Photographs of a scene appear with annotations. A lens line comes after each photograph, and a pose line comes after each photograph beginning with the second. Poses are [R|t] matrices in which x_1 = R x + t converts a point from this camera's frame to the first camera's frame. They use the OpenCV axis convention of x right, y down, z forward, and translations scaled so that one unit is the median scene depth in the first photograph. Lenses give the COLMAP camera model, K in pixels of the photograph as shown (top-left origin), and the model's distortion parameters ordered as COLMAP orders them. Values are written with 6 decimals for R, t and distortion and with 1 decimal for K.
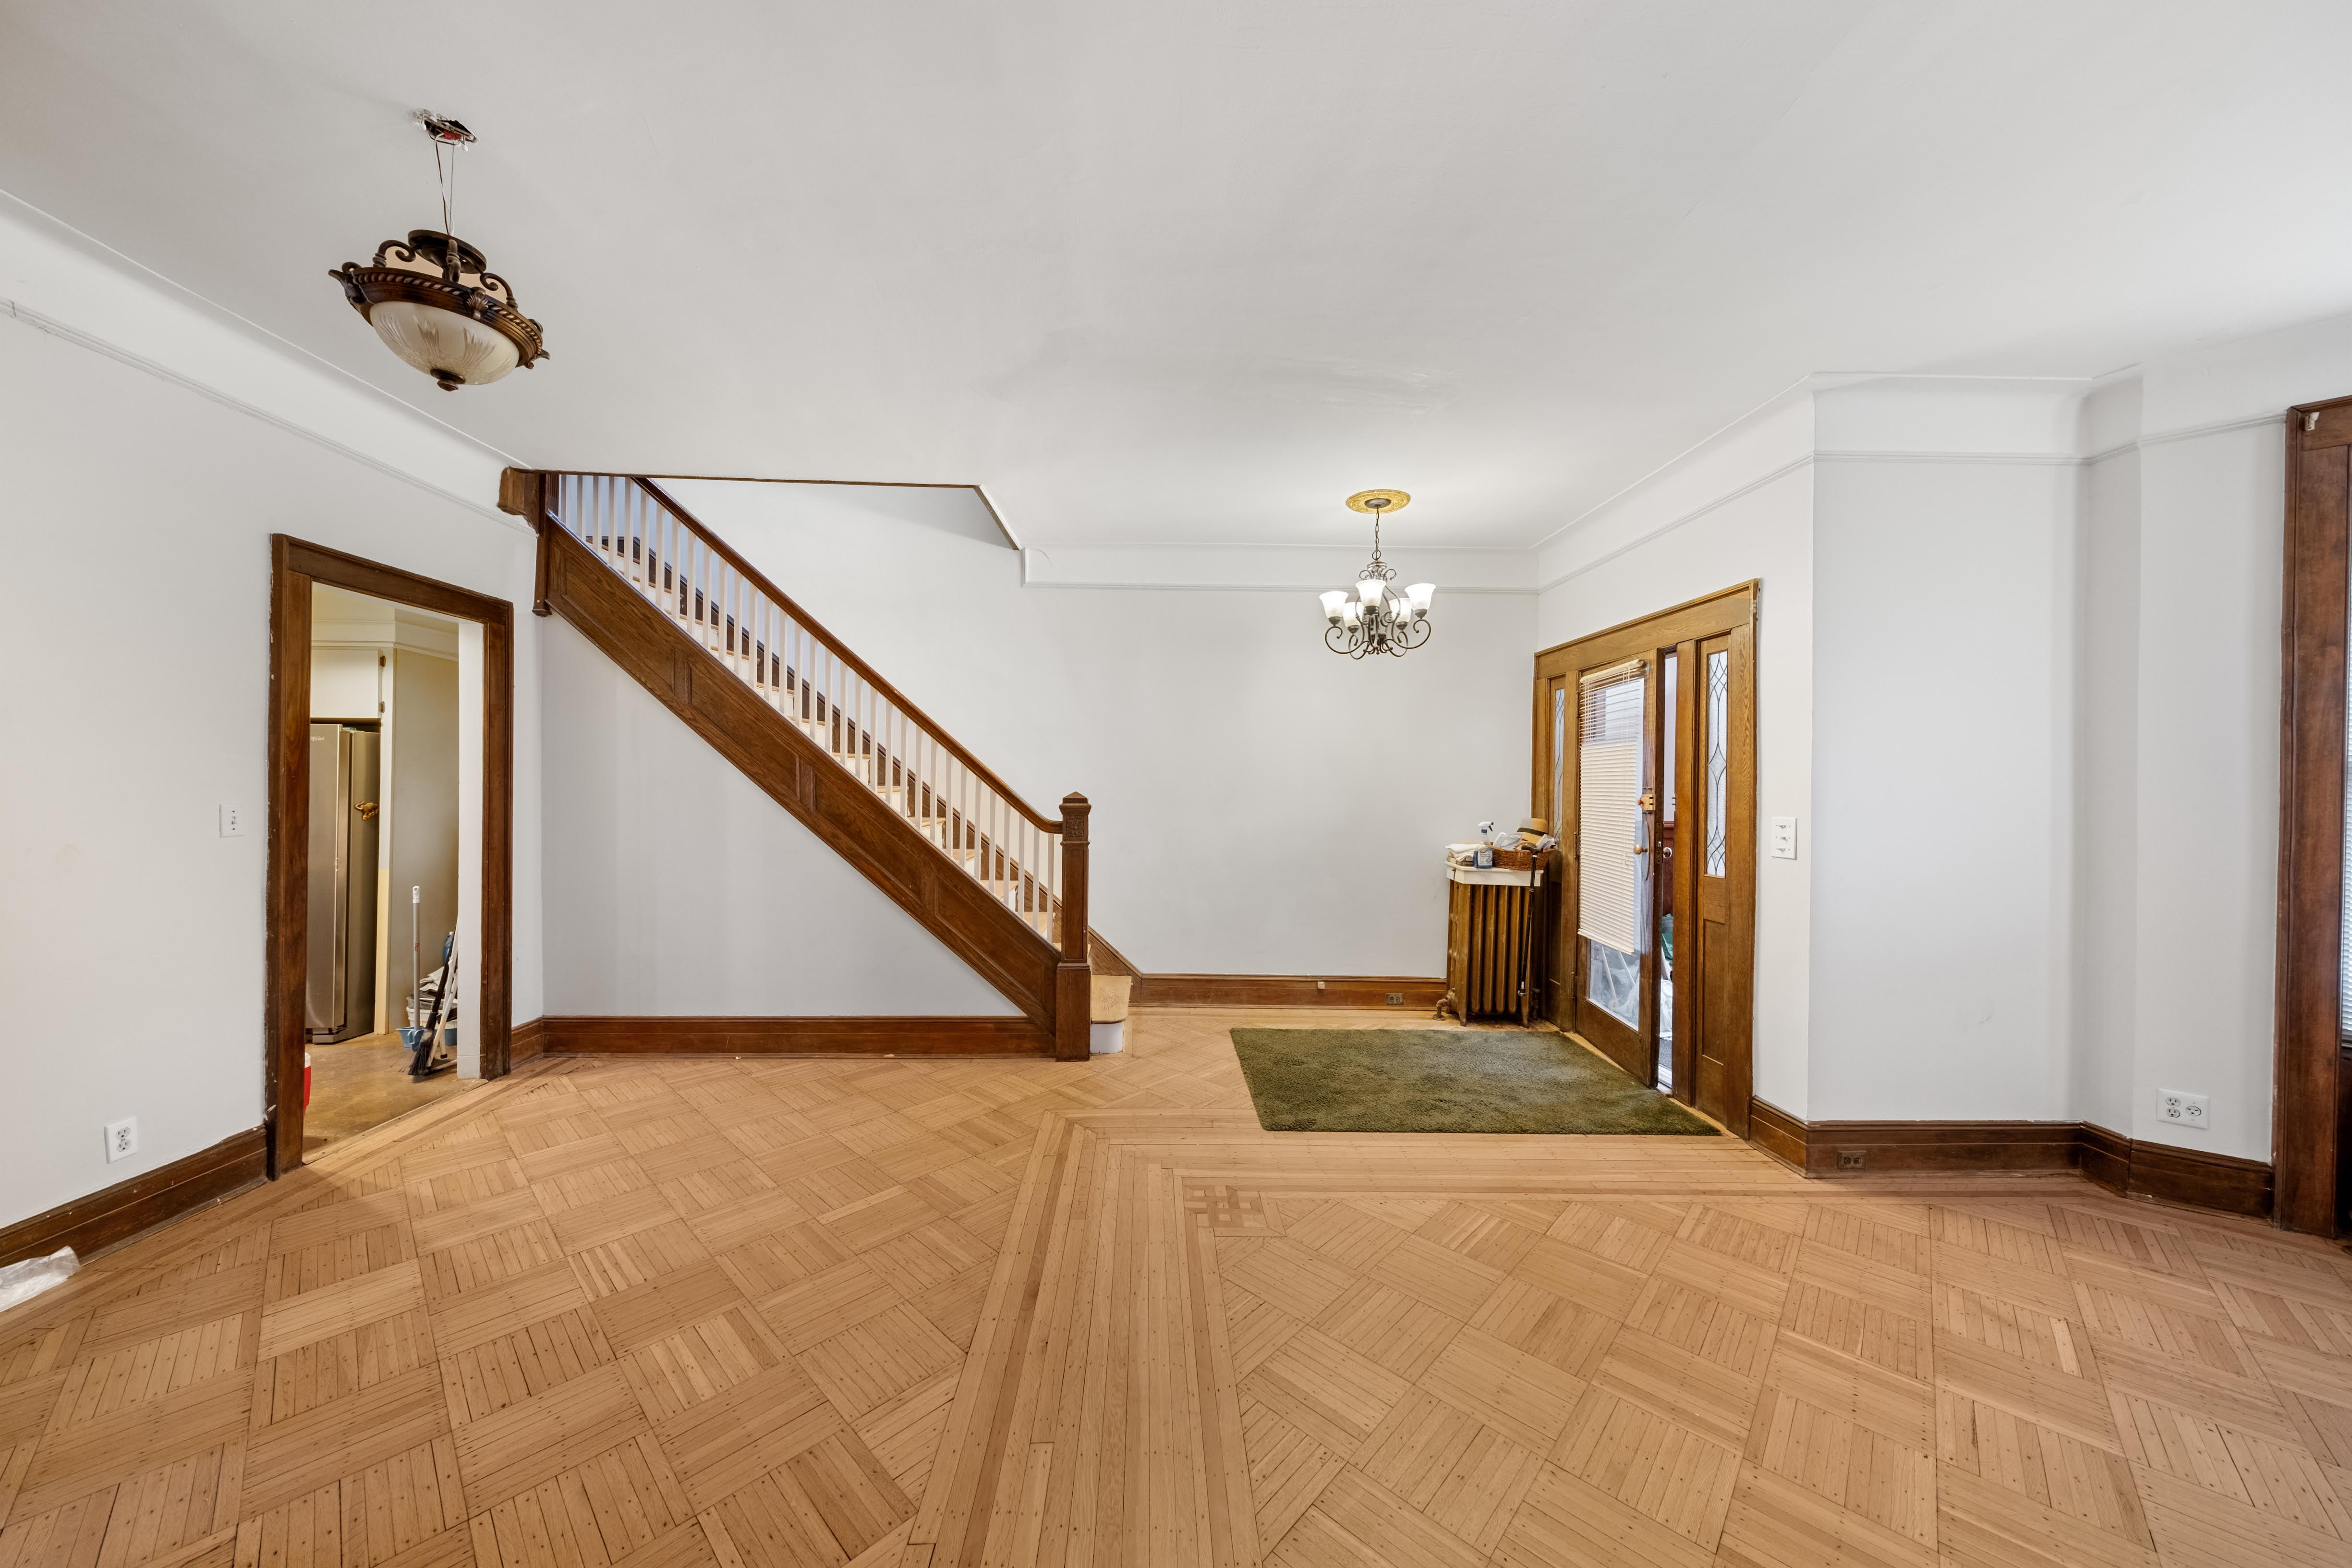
lens RADIAL K [[789.5, 0, 1174.7], [0, 789.5, 787.7], [0, 0, 1]] dist [-0.001036, -0.000243]
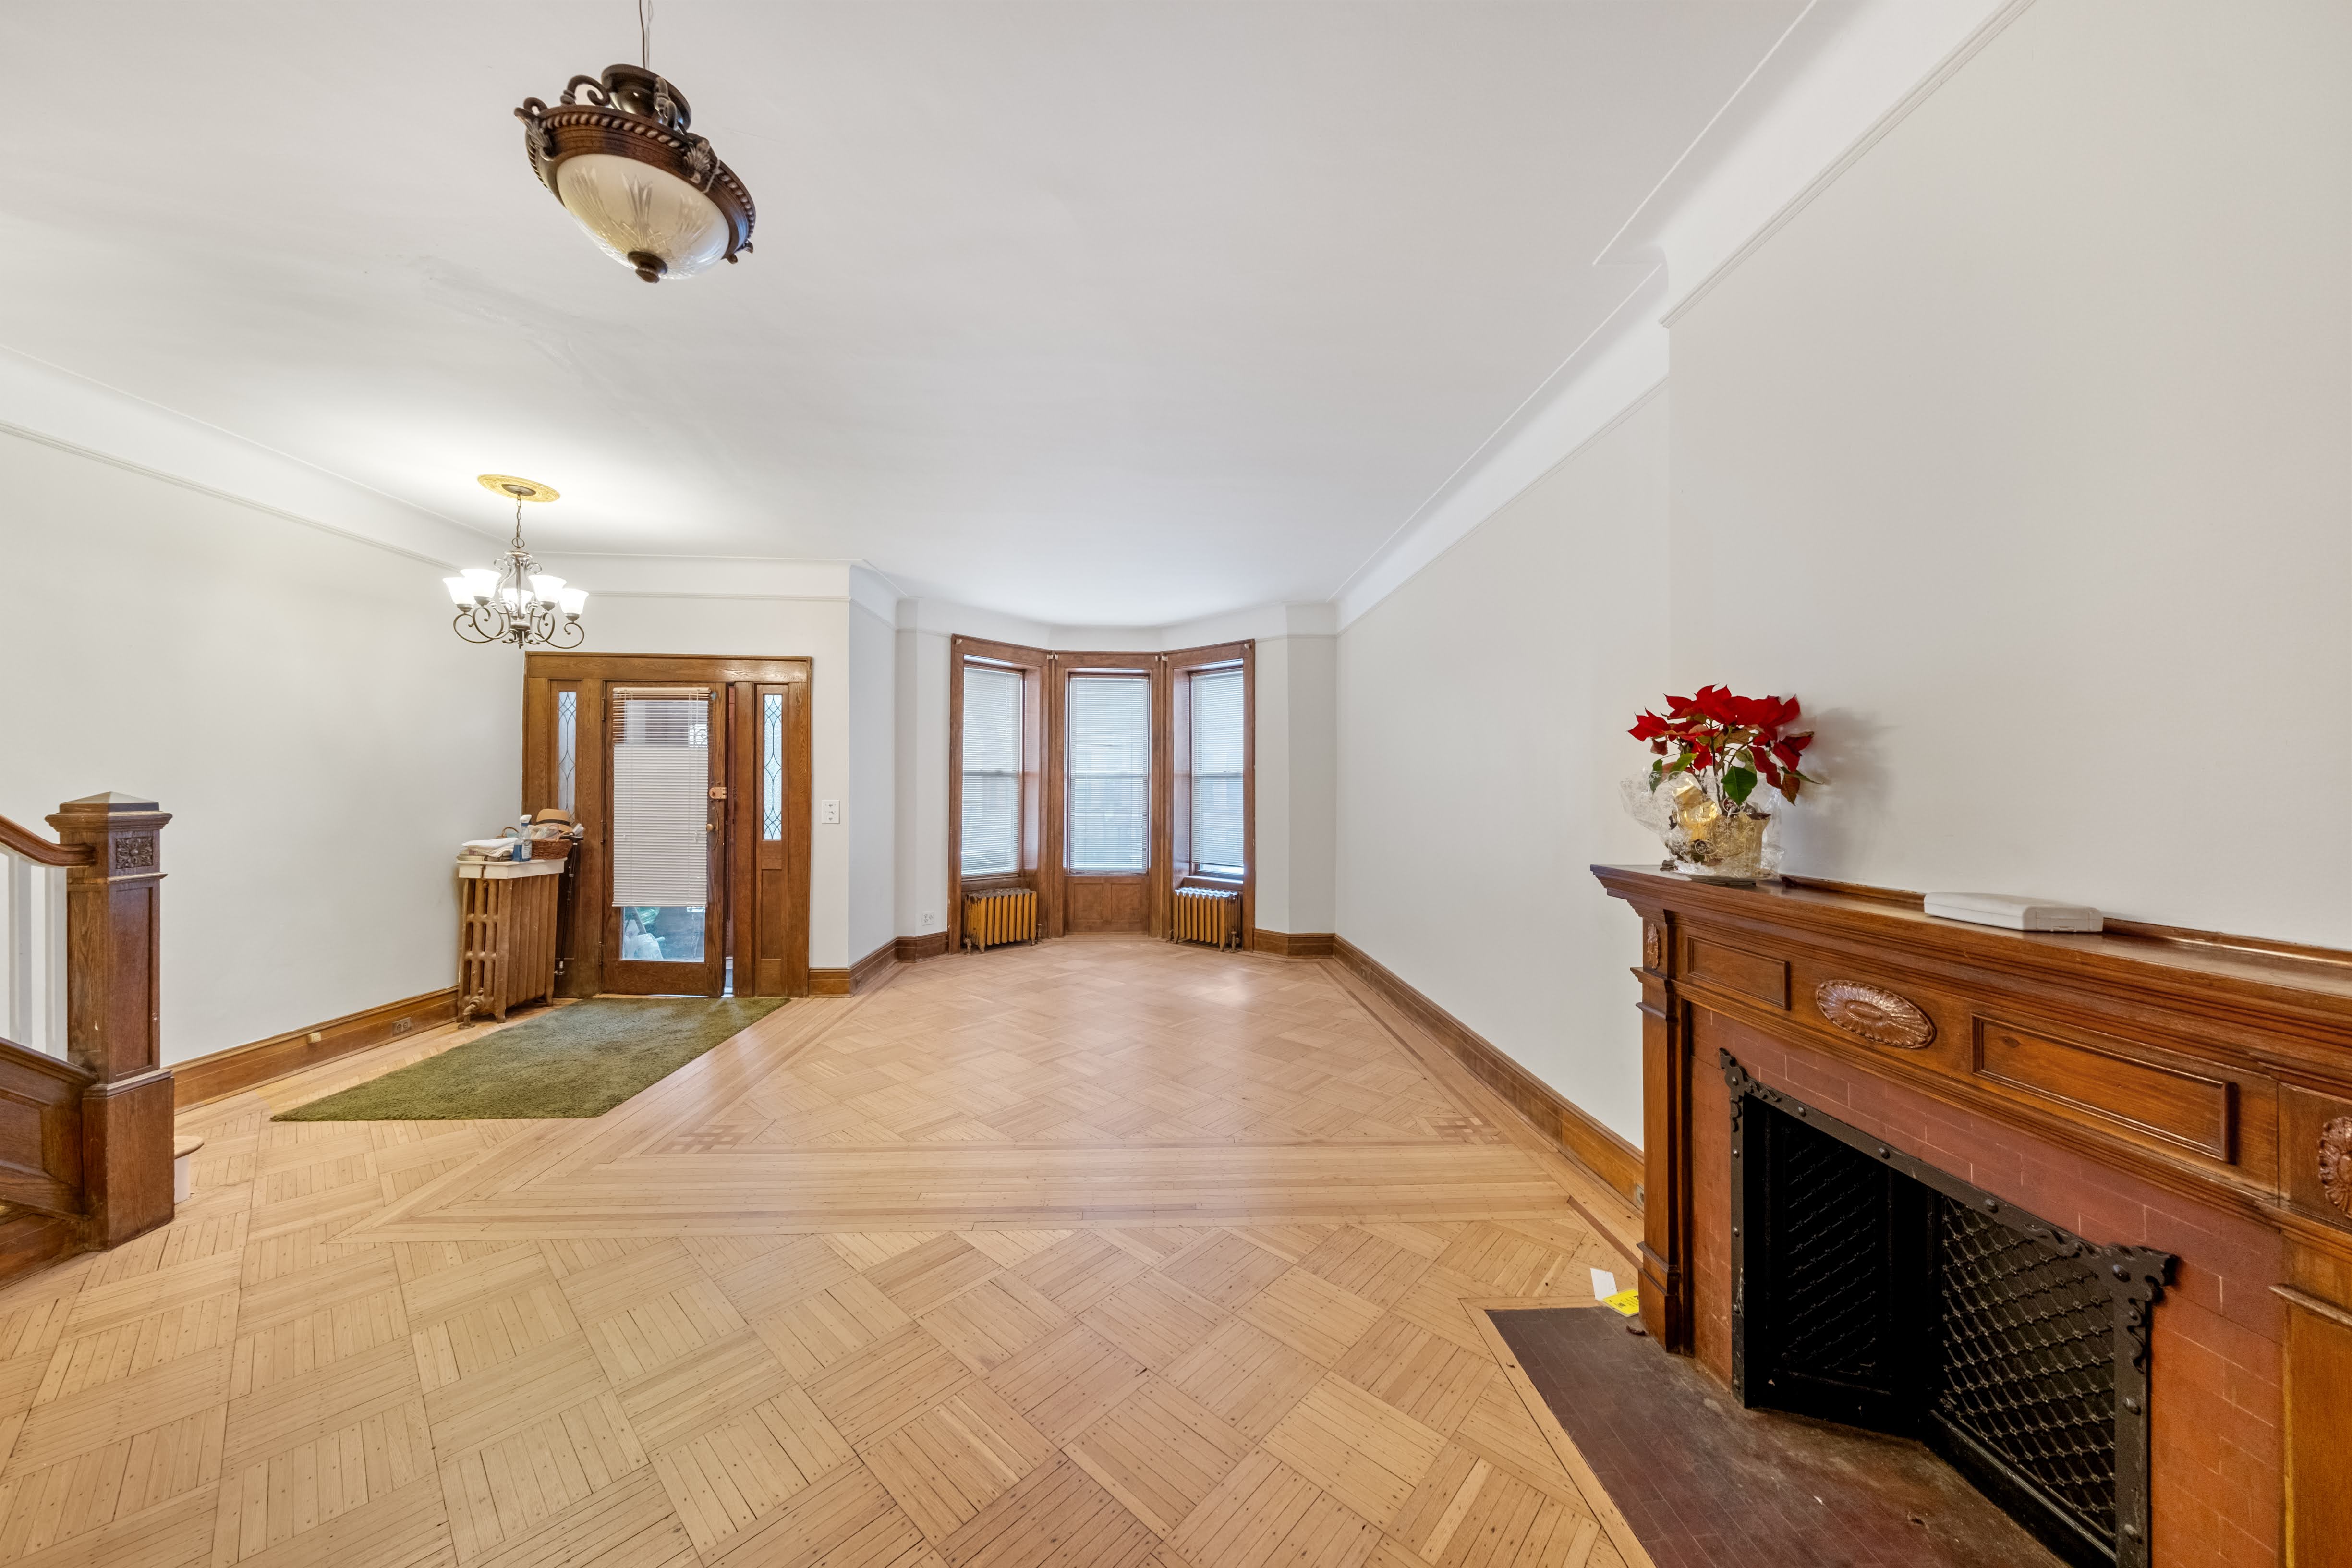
lens RADIAL K [[789.5, 0, 1176.6], [0, 789.5, 783.4], [0, 0, 1]] dist [-0.001036, -0.000243]
pose [[-0.029743, -0.005606, 0.999542, -0.755184], [-0.005093, 0.999972, 0.005457, -0.008835], [-0.999545, -0.004928, -0.029771, 0.222860]]
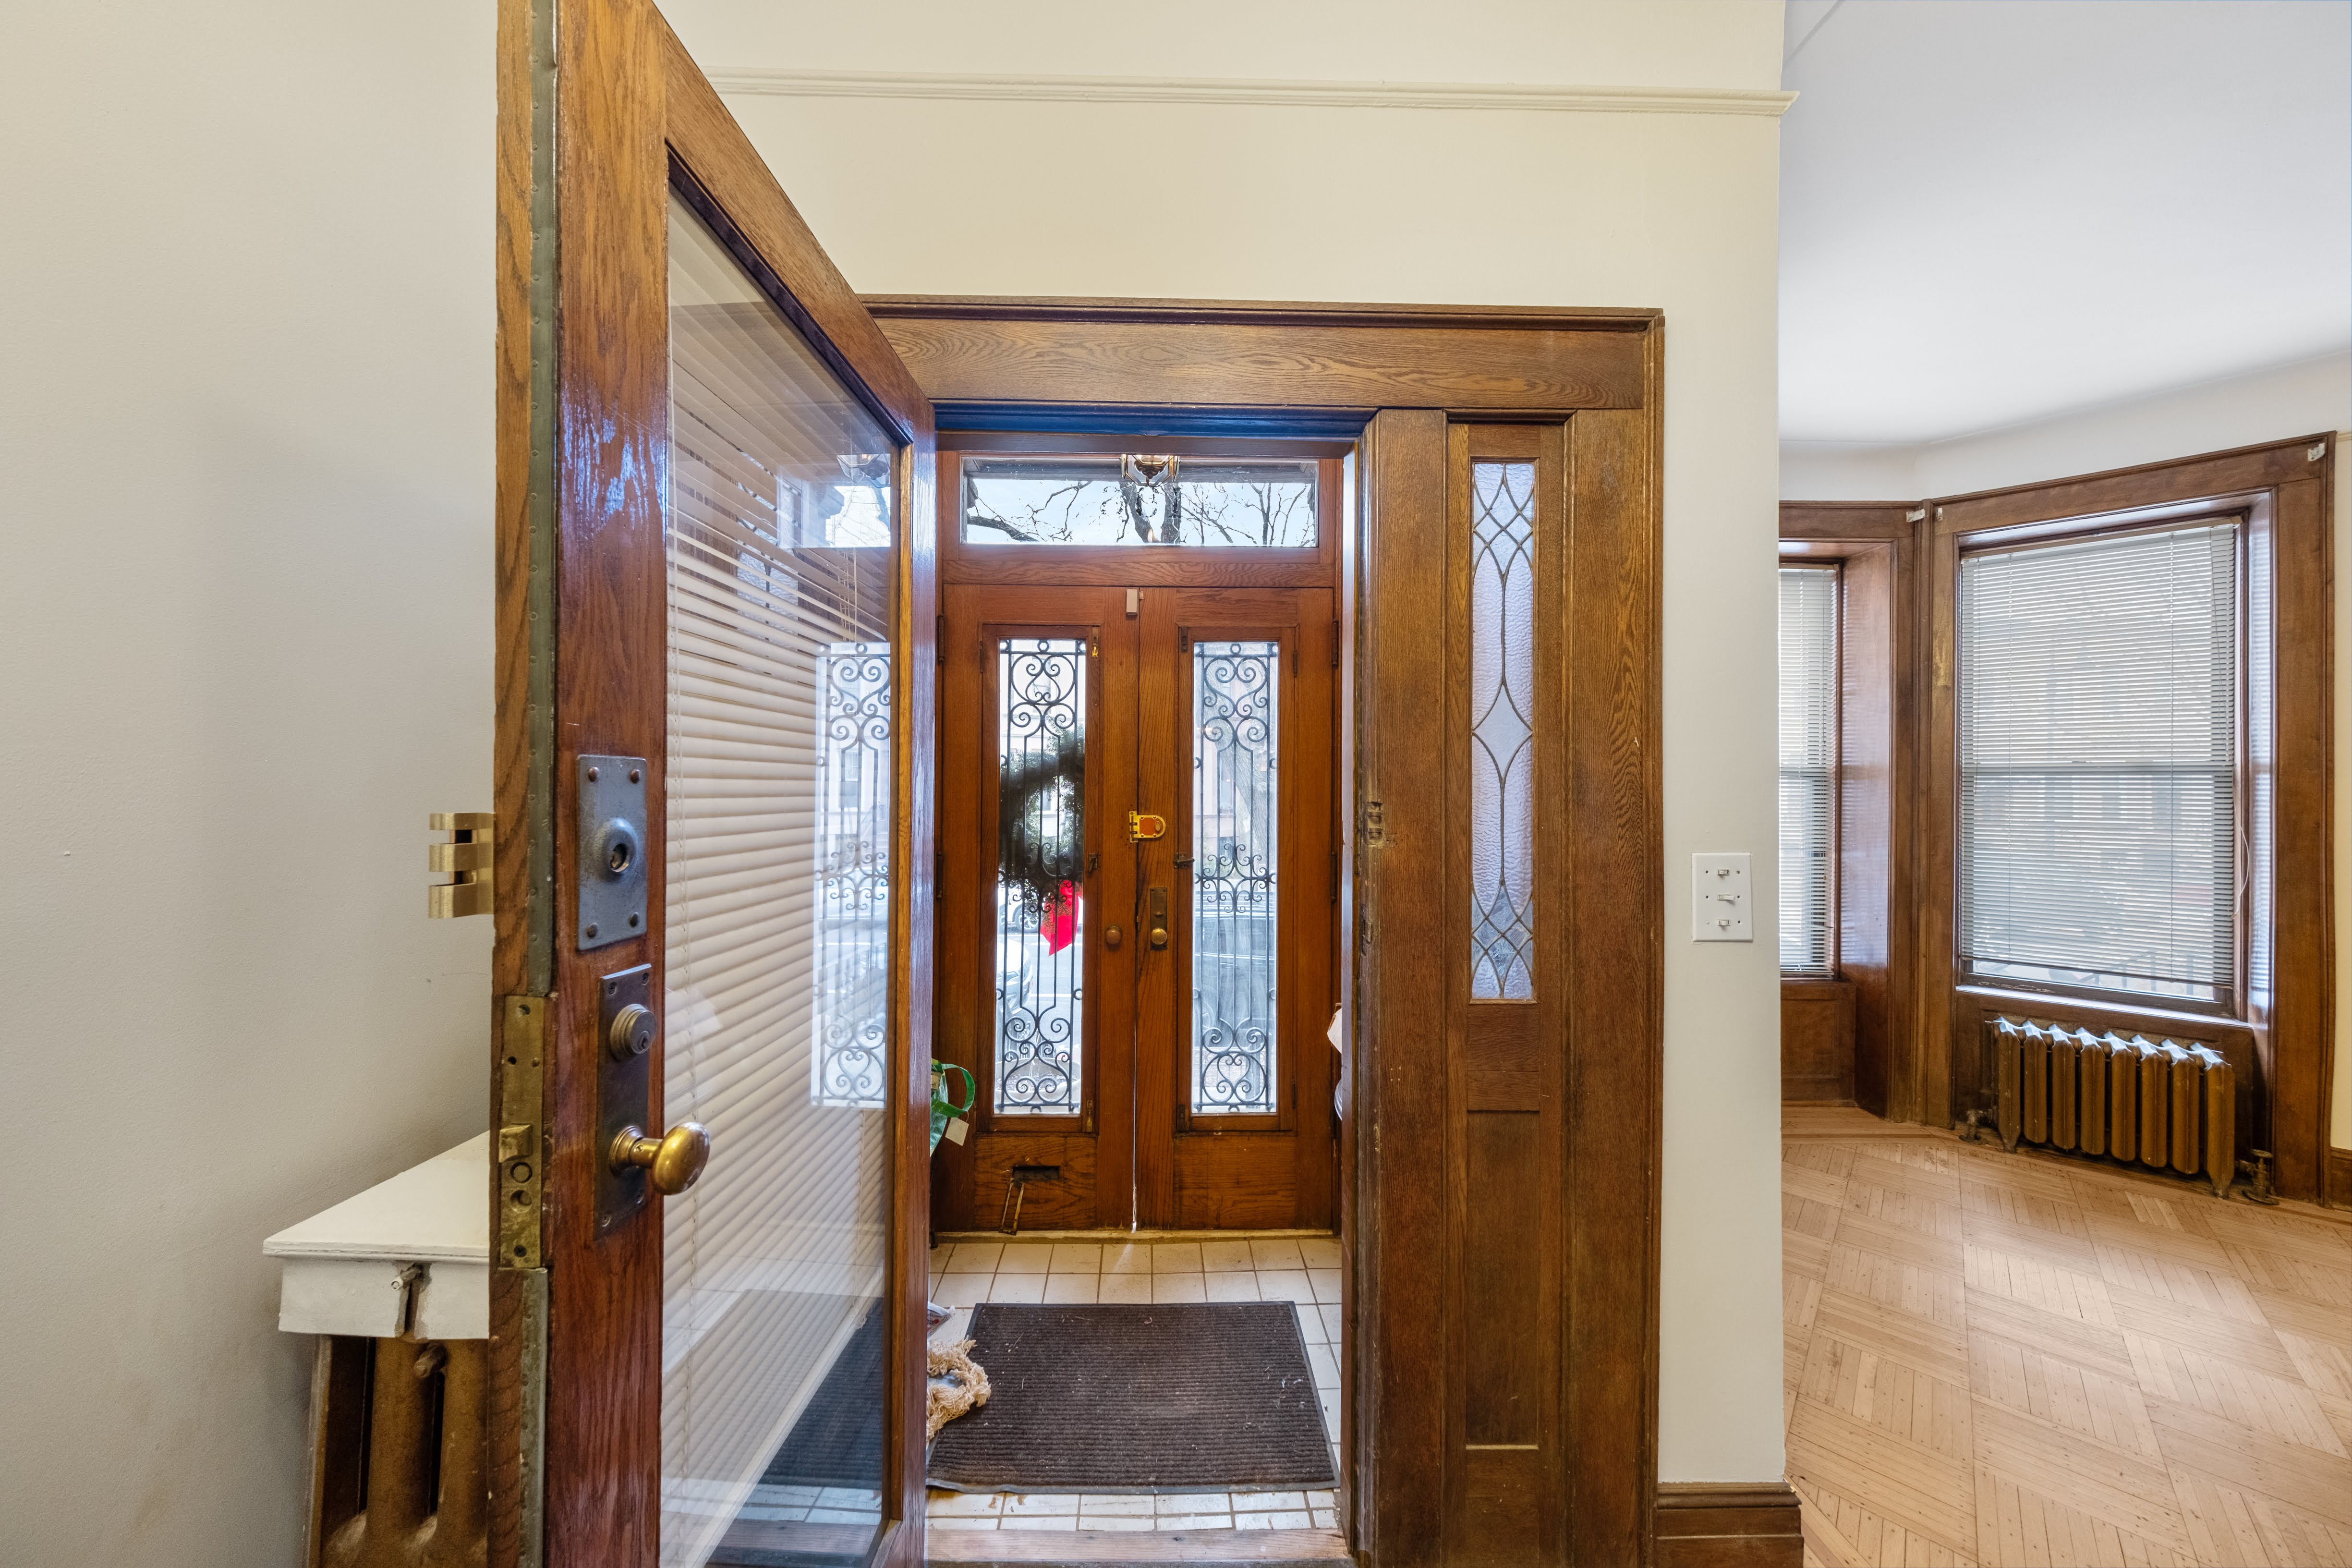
lens RADIAL K [[789.5, 0, 1177.3], [0, 789.5, 785.8], [0, 0, 1]] dist [-0.001036, -0.000243]
pose [[0.014994, -0.008141, 0.999854, 0.232300], [-0.004305, 0.999957, 0.008206, -0.003315], [-0.999878, -0.004427, 0.014958, 1.005008]]
